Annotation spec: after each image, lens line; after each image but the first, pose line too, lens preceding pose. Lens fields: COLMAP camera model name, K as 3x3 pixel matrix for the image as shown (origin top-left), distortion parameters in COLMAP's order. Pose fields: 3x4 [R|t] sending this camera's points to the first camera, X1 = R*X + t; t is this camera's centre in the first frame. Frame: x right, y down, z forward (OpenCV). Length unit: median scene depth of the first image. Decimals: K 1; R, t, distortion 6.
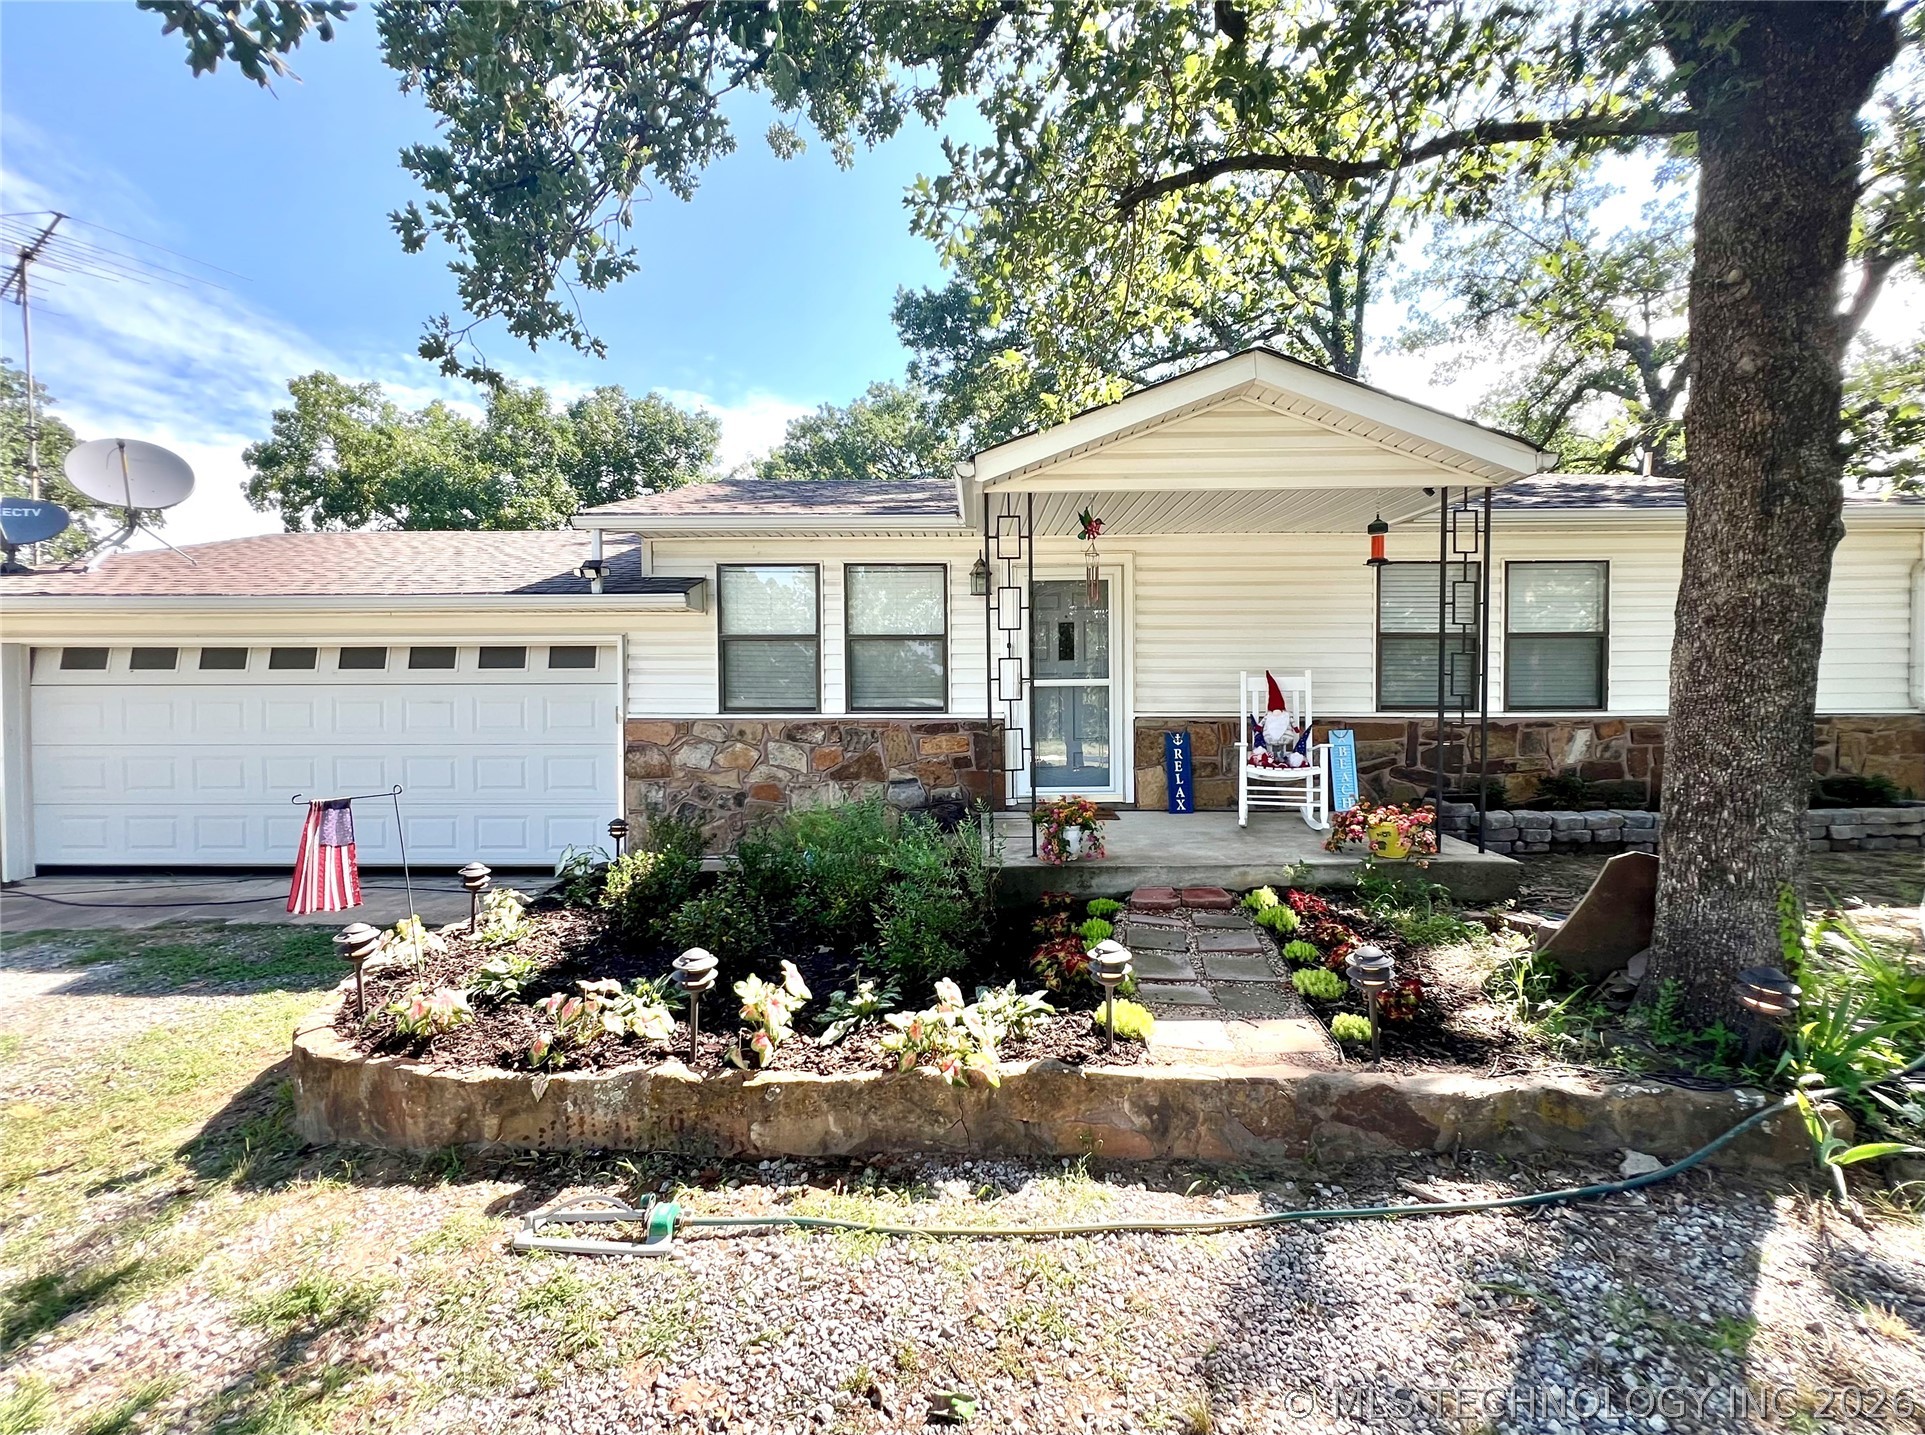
lens RADIAL K [[775.9, 0, 968.2], [0, 775.9, 709.4], [0, 0, 1]] dist [-0.000065, -0.000222]
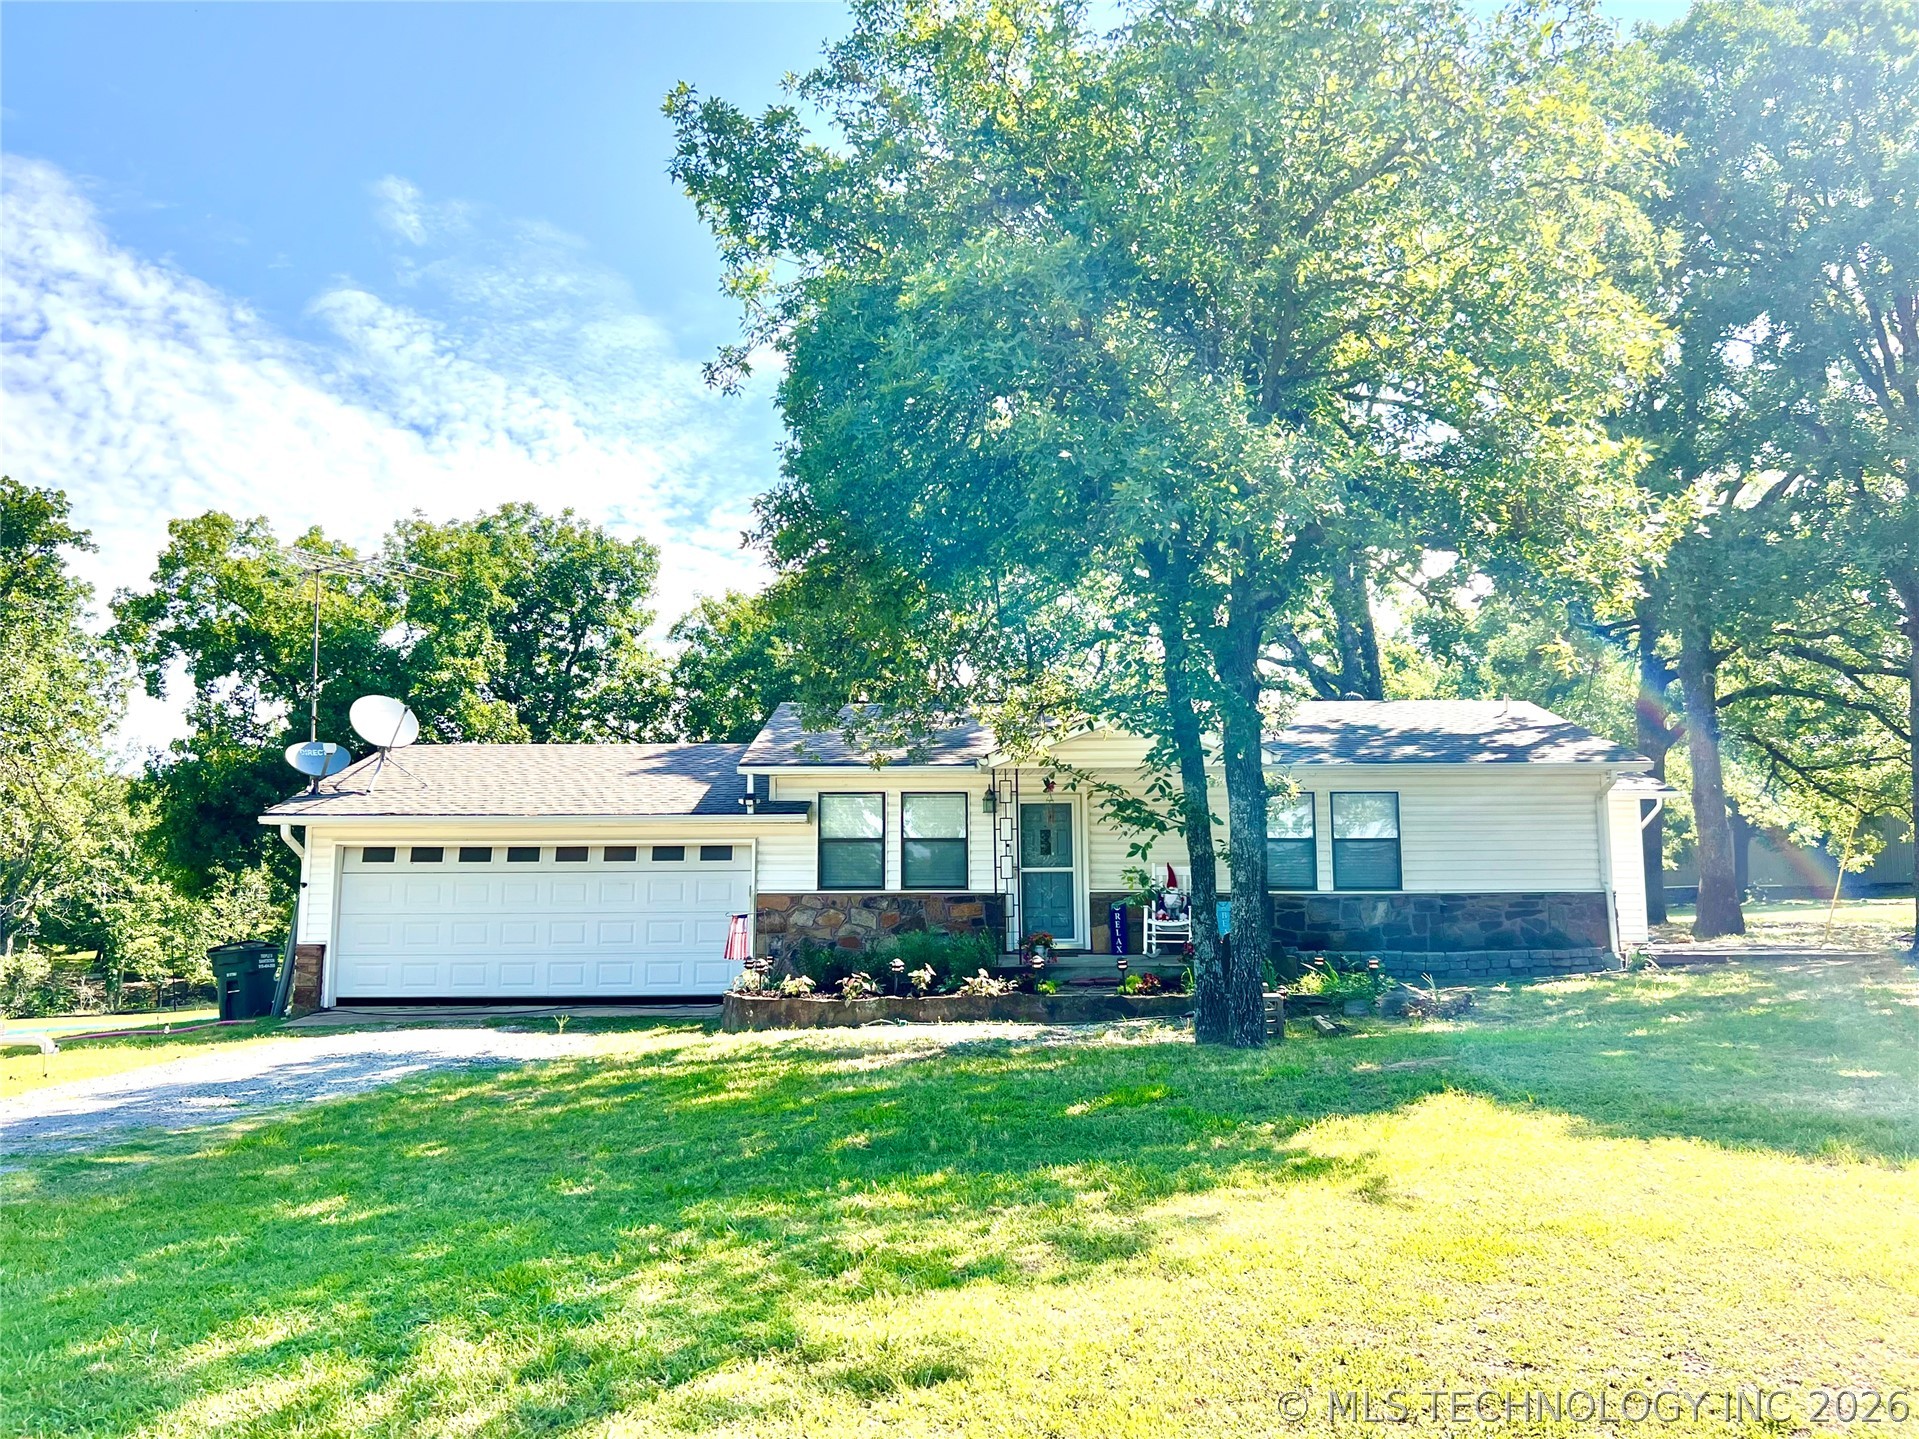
lens RADIAL K [[1450.0, 0, 960.6], [0, 1450.0, 725.0], [0, 0, 1]] dist [0.064623, -0.000214]
pose [[0.999980, 0.001275, 0.006186, -0.059678], [-0.000413, 0.990536, -0.137252, 0.076164], [-0.006302, 0.137247, 0.990517, -1.886363]]
